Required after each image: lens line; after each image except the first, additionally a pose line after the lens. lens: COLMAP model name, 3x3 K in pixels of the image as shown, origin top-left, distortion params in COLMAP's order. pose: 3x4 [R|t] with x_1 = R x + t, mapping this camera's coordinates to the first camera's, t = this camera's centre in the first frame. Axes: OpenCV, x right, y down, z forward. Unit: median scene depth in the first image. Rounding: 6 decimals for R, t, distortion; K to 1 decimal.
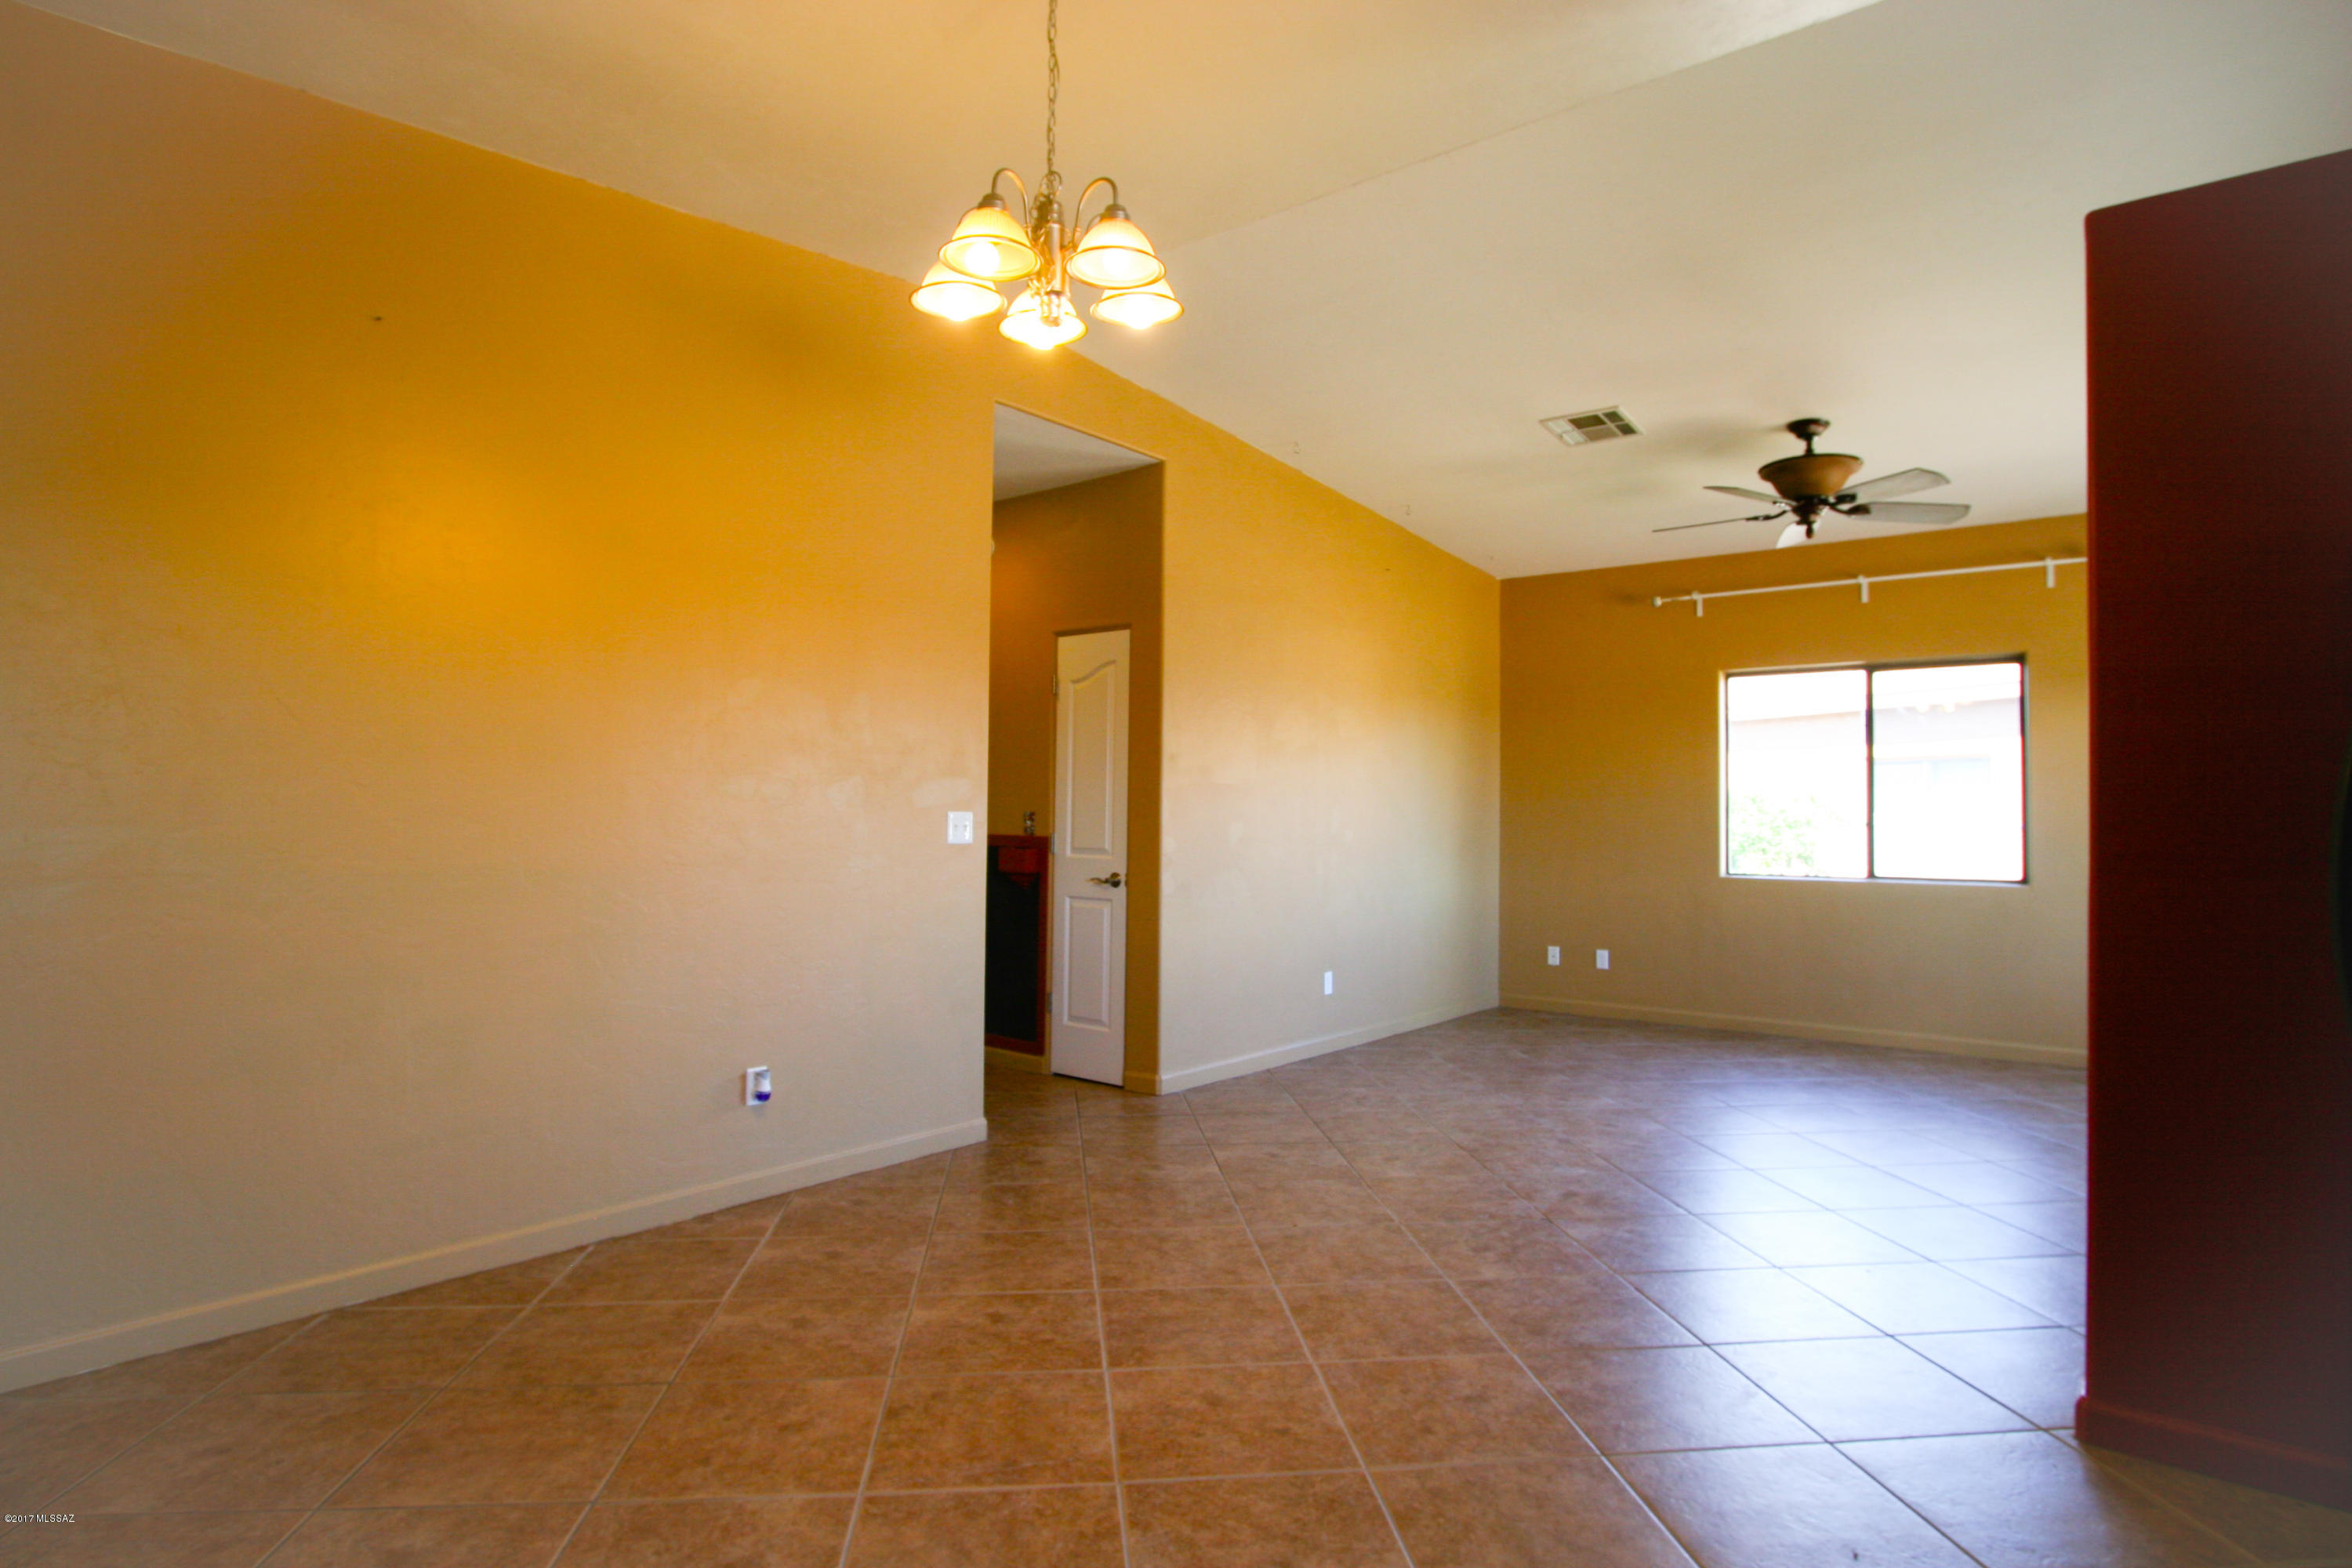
lens RADIAL K [[1259.5, 0, 1175.0], [0, 1259.5, 798.3], [0, 0, 1]] dist [-0.008540, -0.000396]
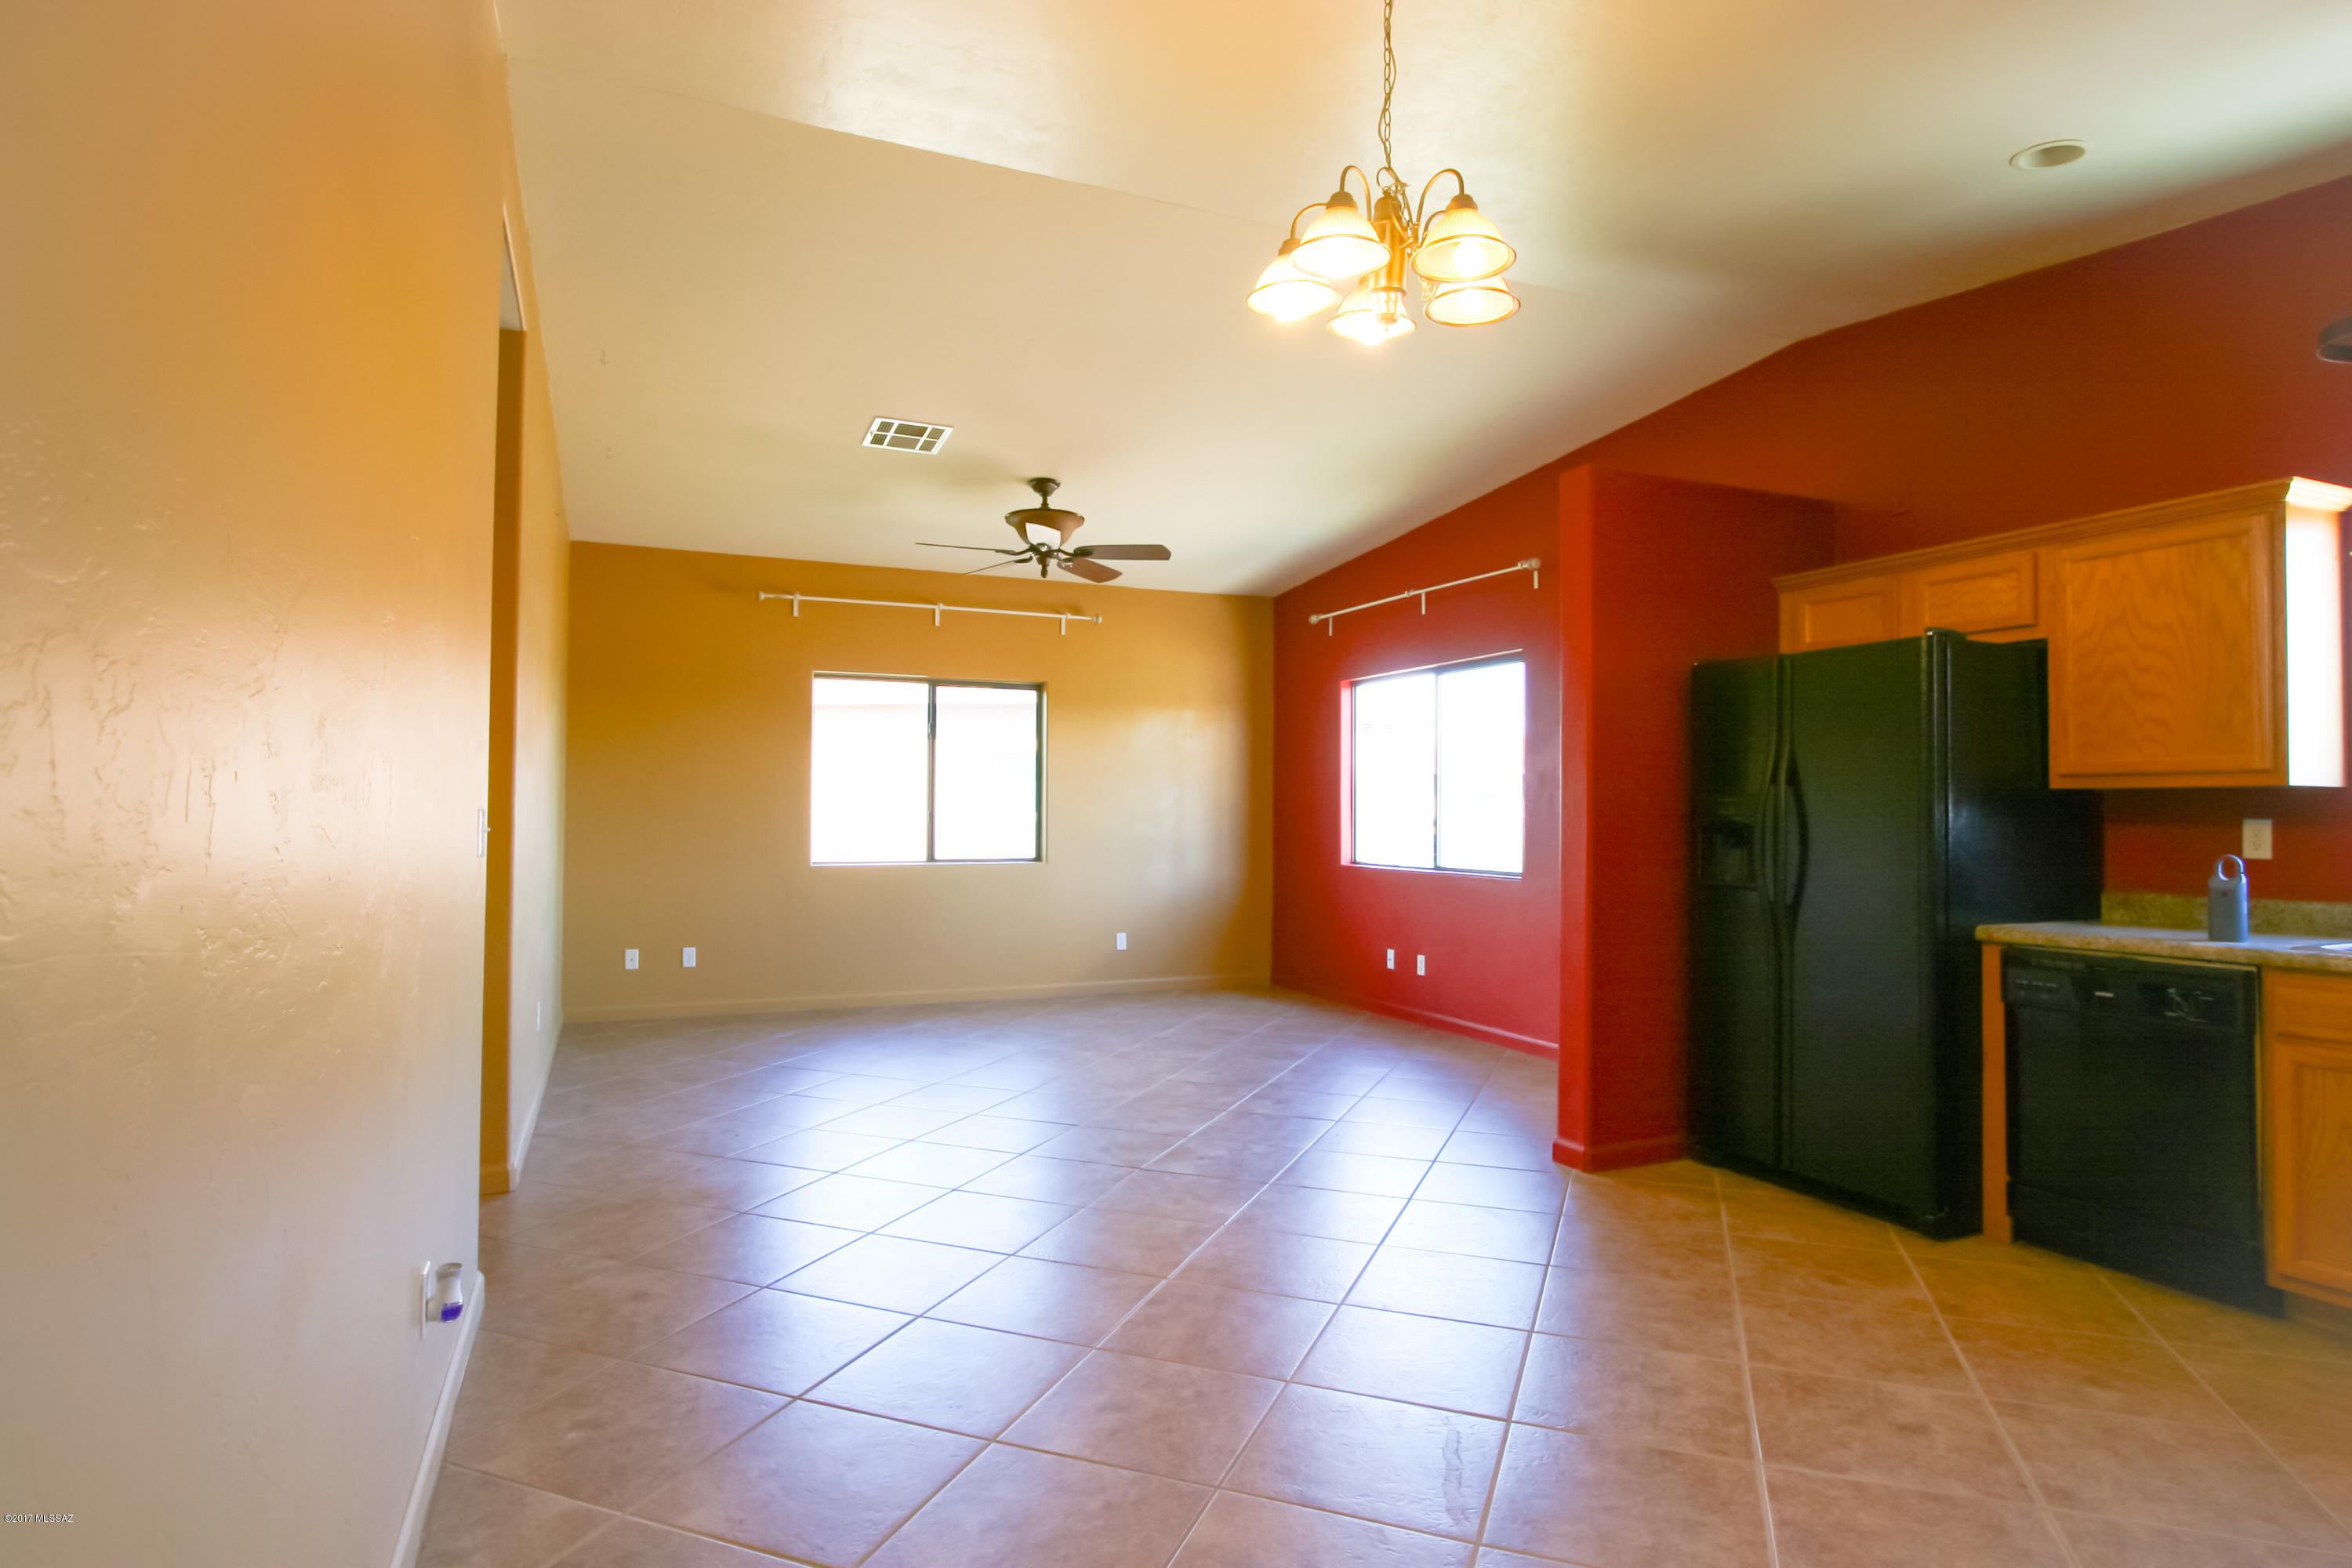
lens RADIAL K [[1259.5, 0, 1176.9], [0, 1259.5, 782.1], [0, 0, 1]] dist [-0.008540, -0.000396]
pose [[0.450894, 0.018600, 0.892384, -0.419897], [-0.013269, 0.999812, -0.014135, 0.003677], [-0.892479, -0.005468, 0.451056, 0.281250]]
